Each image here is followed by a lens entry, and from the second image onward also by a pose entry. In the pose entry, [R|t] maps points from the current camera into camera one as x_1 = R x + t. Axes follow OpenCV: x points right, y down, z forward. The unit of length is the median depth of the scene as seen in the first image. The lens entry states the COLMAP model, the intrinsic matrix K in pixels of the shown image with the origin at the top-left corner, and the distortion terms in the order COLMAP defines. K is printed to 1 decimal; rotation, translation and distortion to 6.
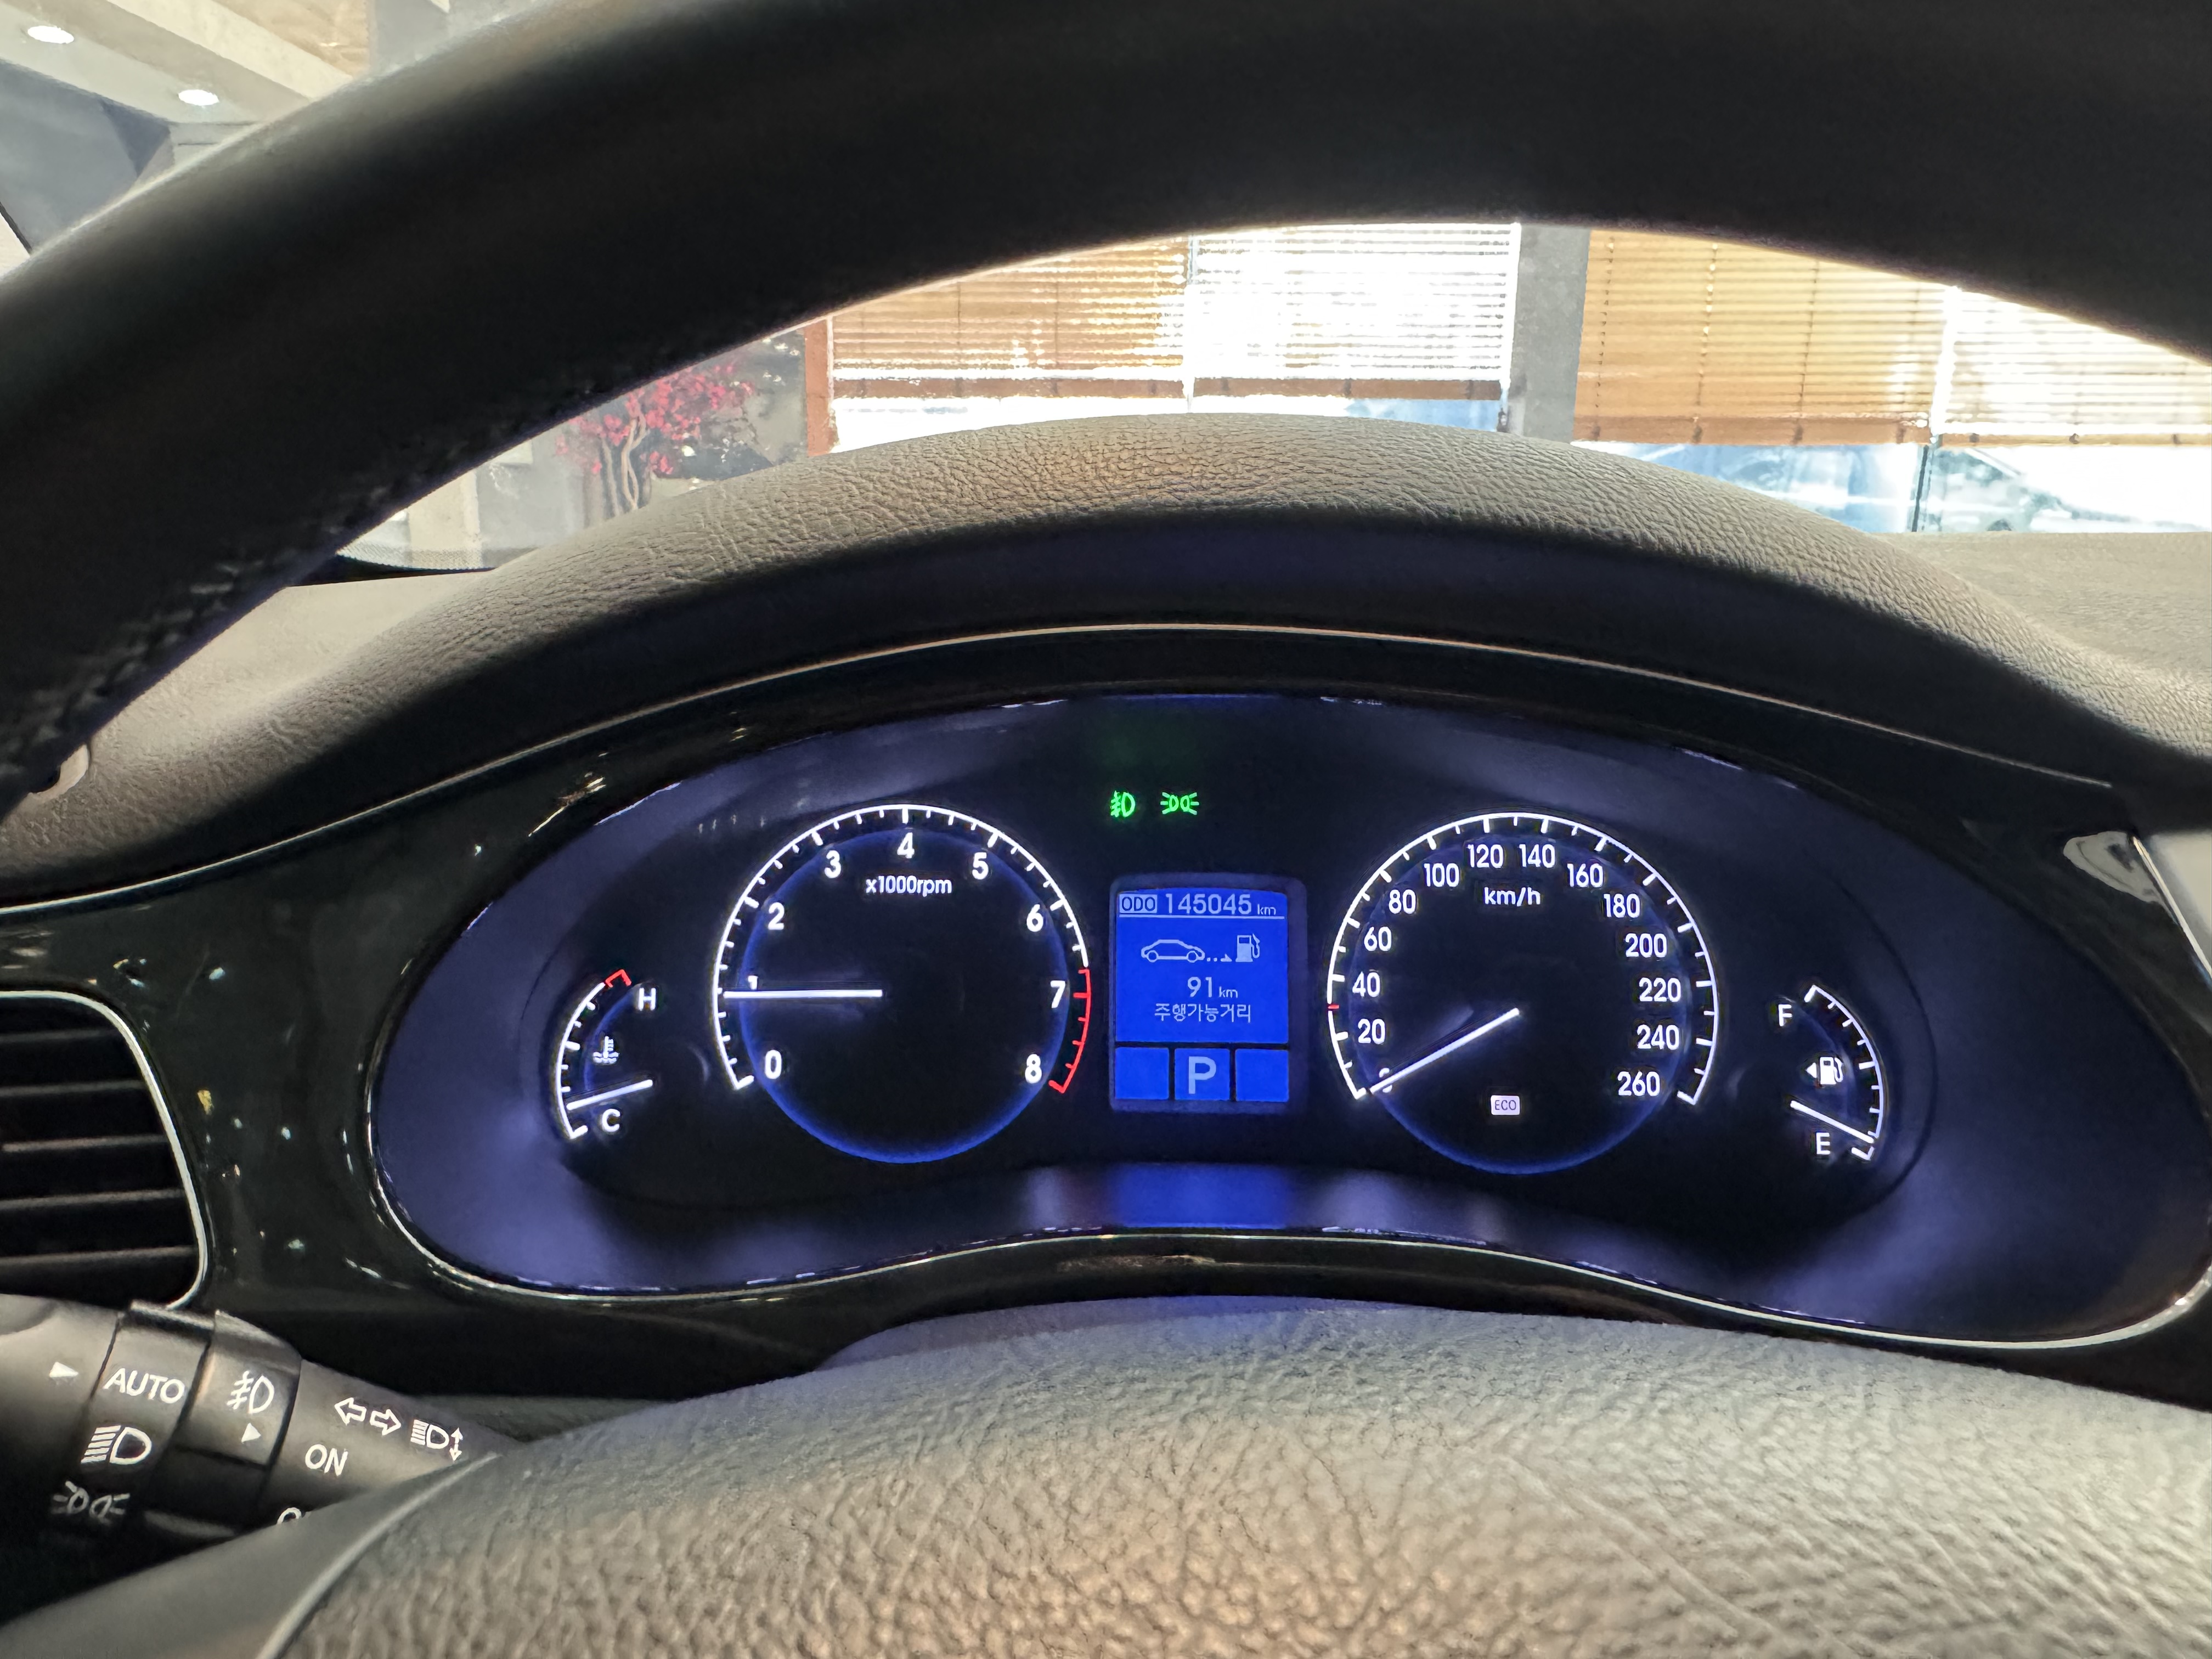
lens RADIAL K [[1445.3, 0, 1037.4], [0, 1445.3, 788.3], [0, 0, 1]] dist [0.006032, 0.010081]
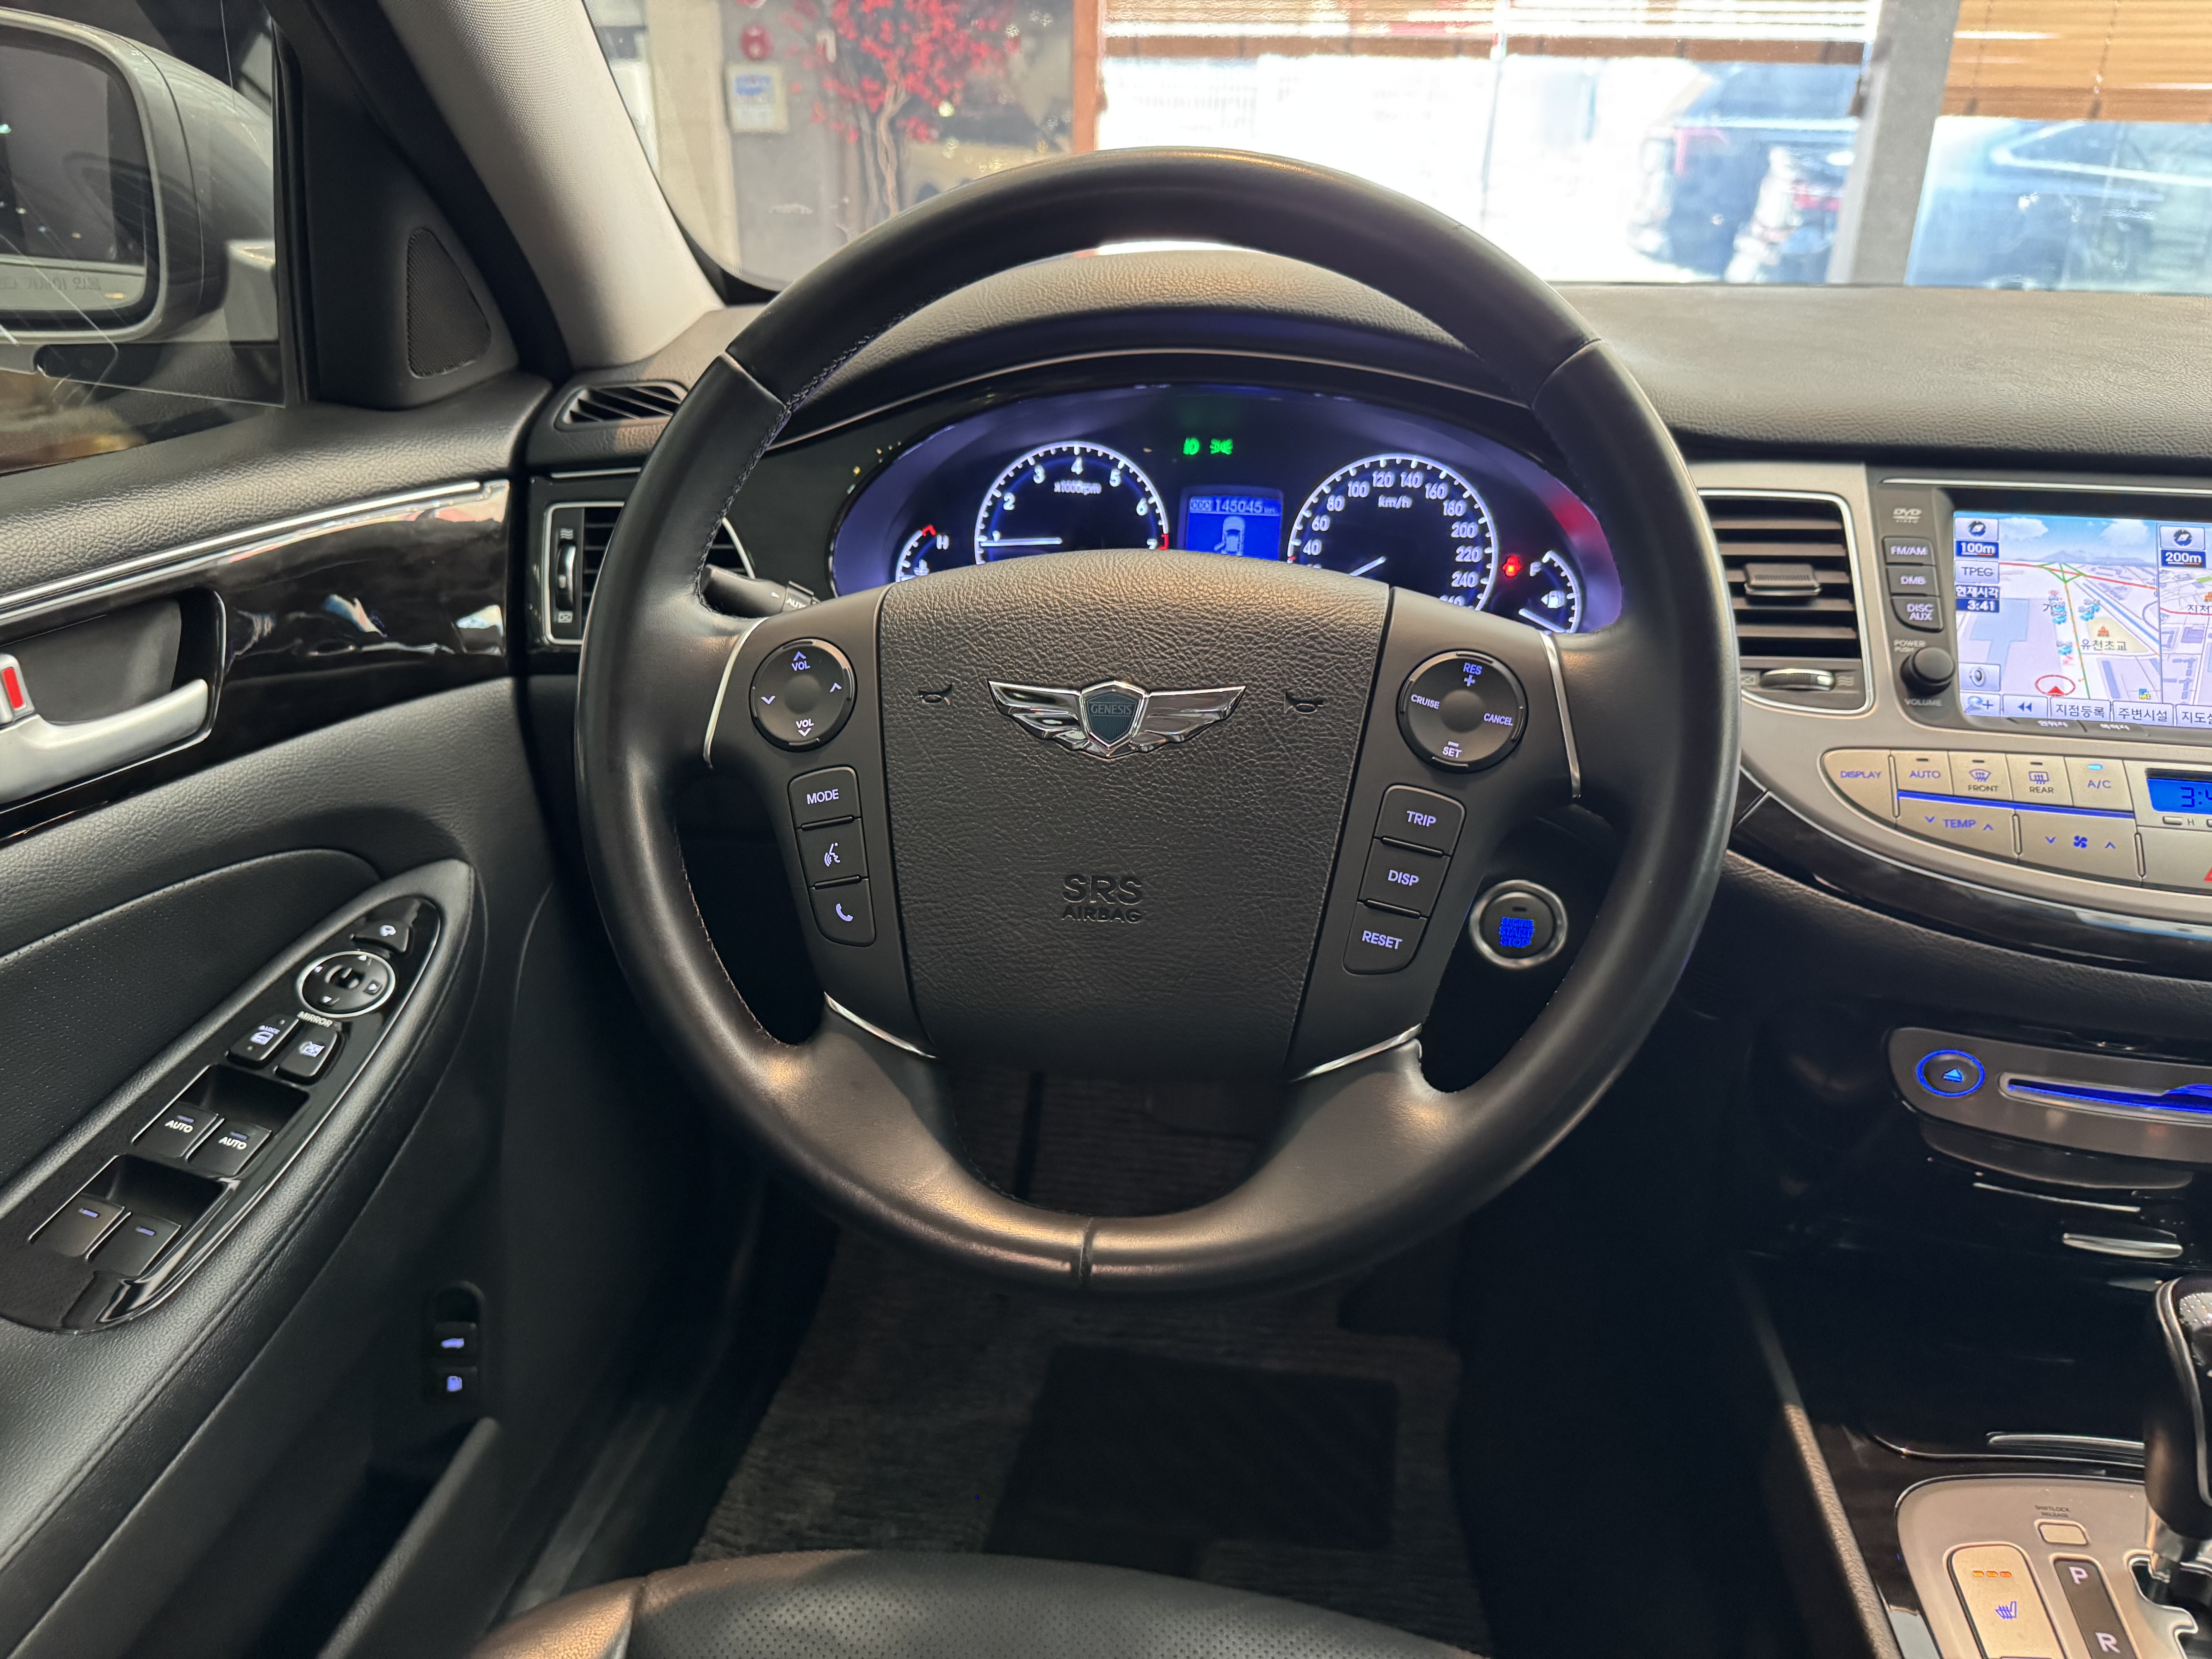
lens RADIAL K [[1564.1, 0, 1115.4], [0, 1564.1, 836.0], [0, 0, 1]] dist [0.052735, -0.069930]
pose [[0.991083, 0.059659, -0.119144, 0.232254], [-0.033990, 0.977779, 0.206863, 0.087157], [0.128838, -0.200968, 0.971088, -1.085699]]
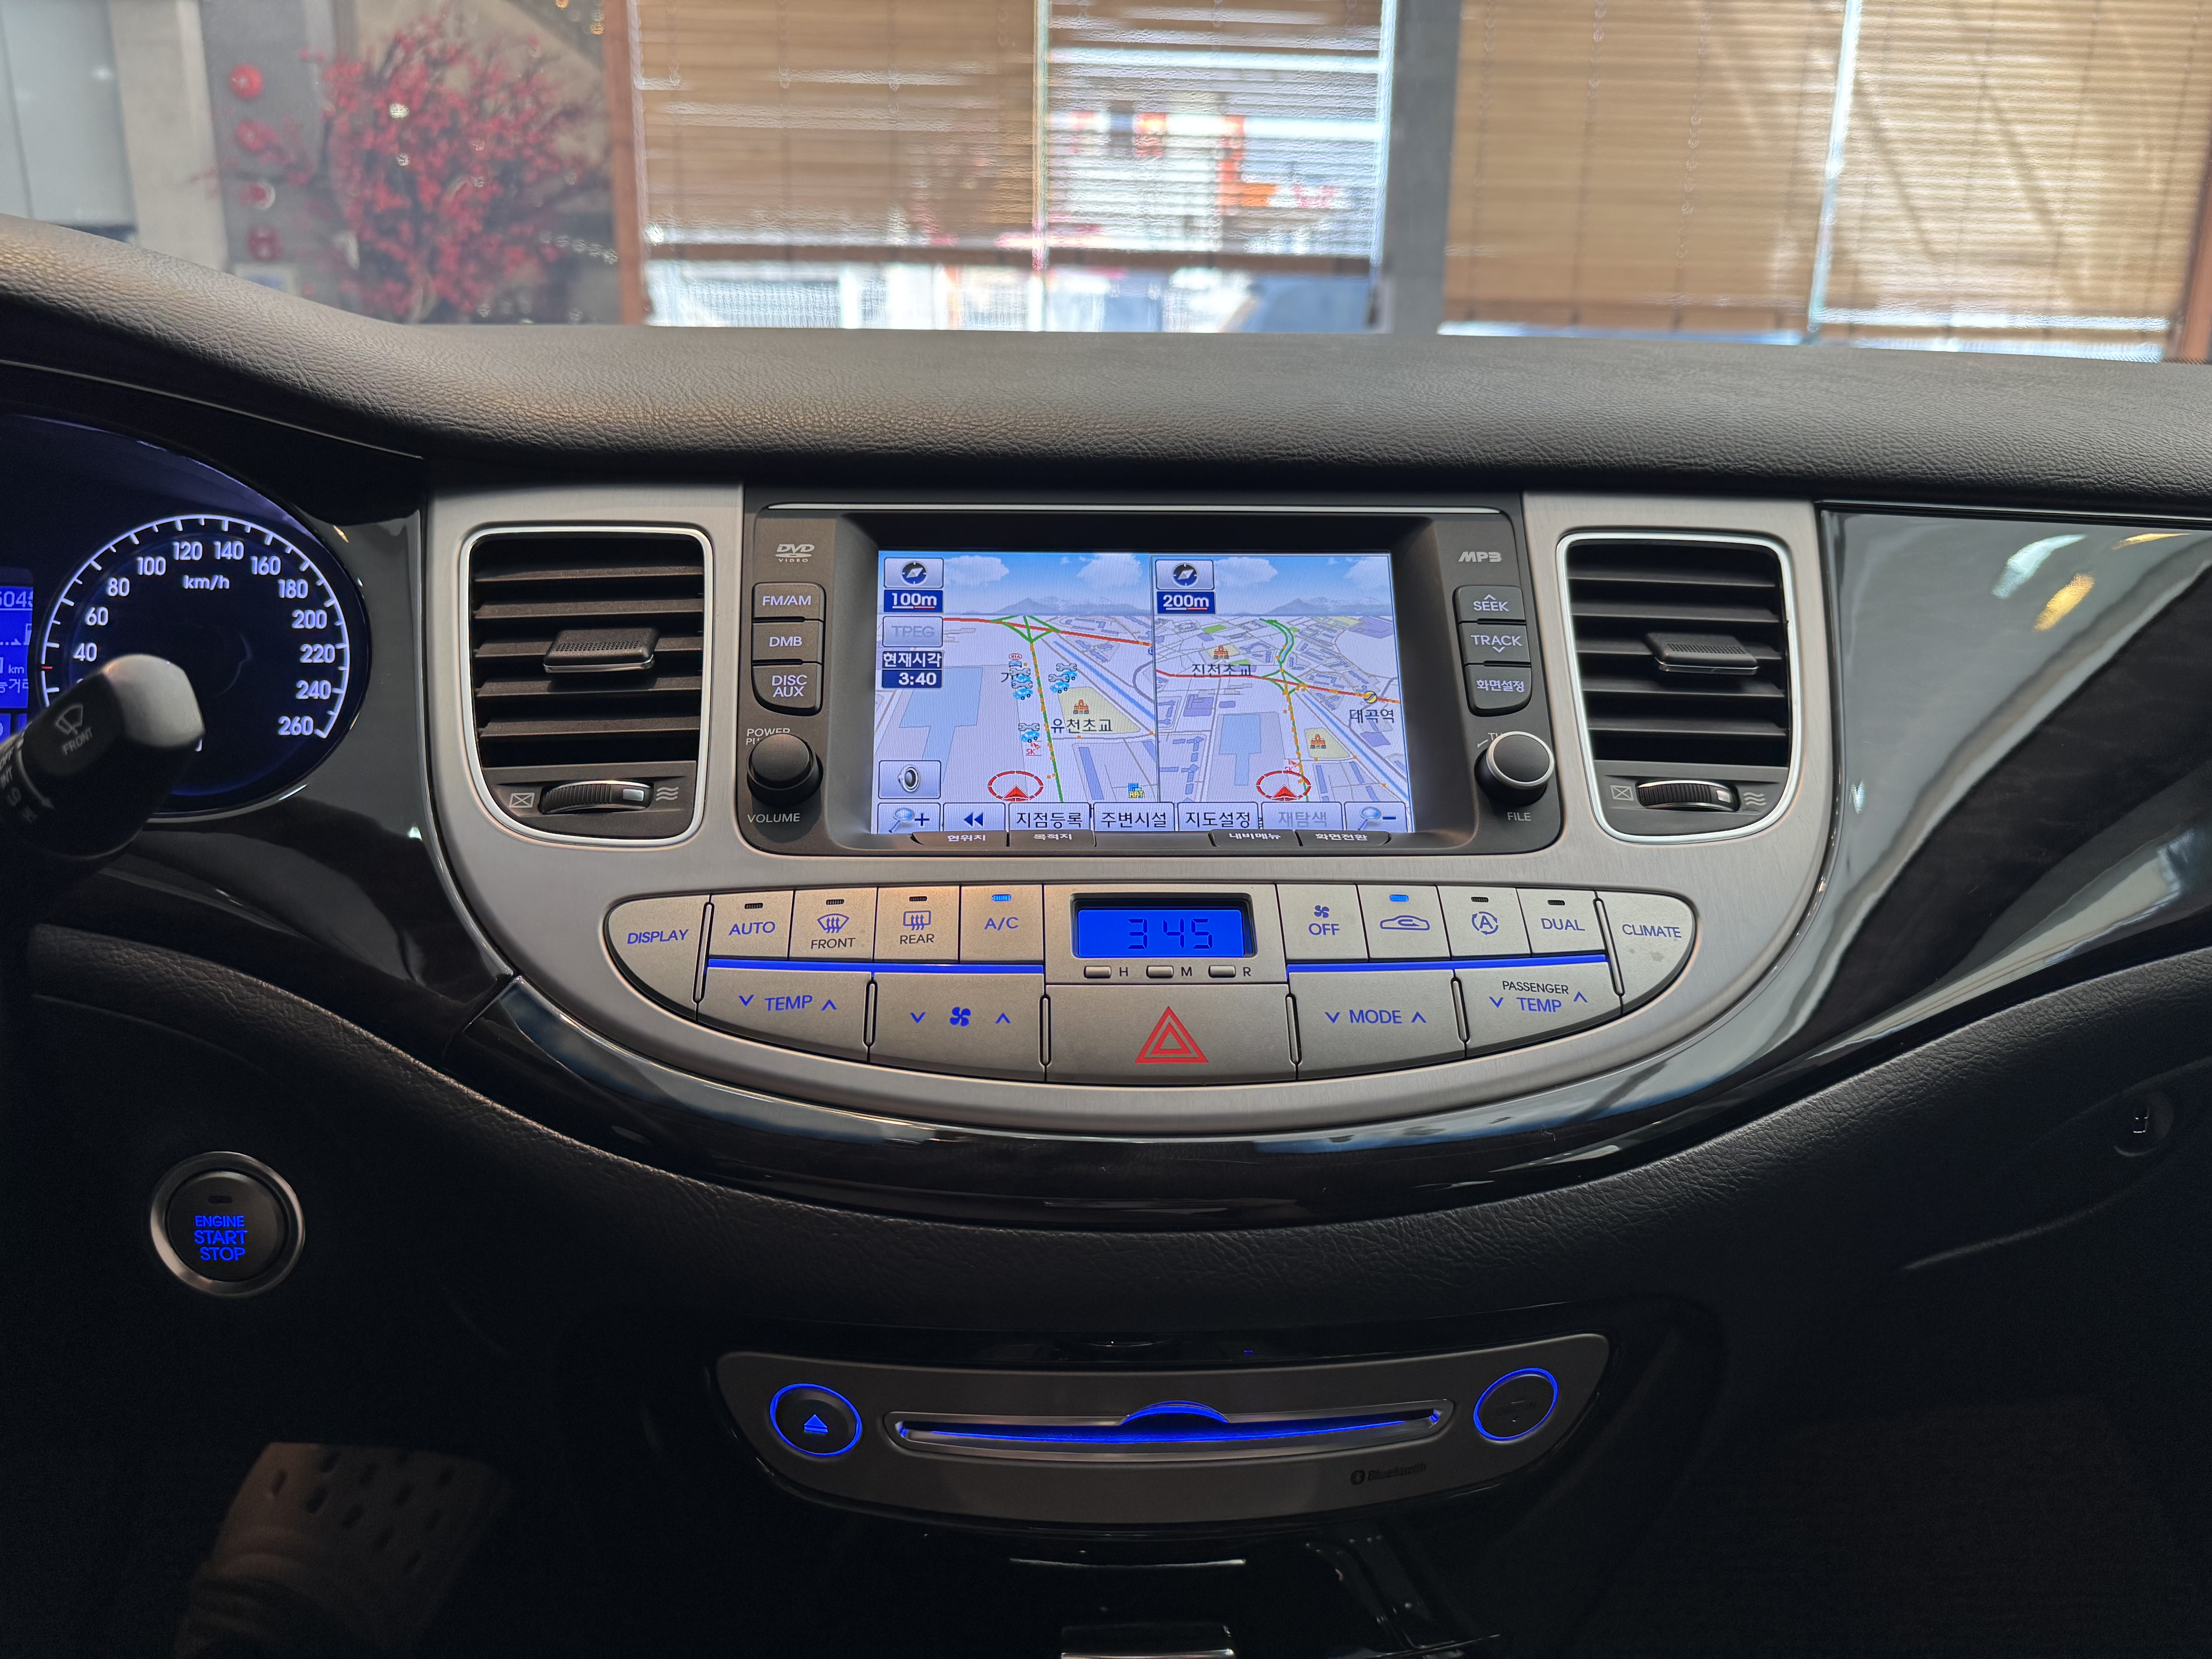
lens RADIAL K [[1564.1, 0, 1114.7], [0, 1564.1, 815.9], [0, 0, 1]] dist [0.052735, -0.069930]
pose [[0.996450, -0.013823, 0.083046, 0.980441], [0.008365, 0.997803, 0.065719, 0.190223], [-0.083772, -0.064791, 0.994376, -0.444186]]
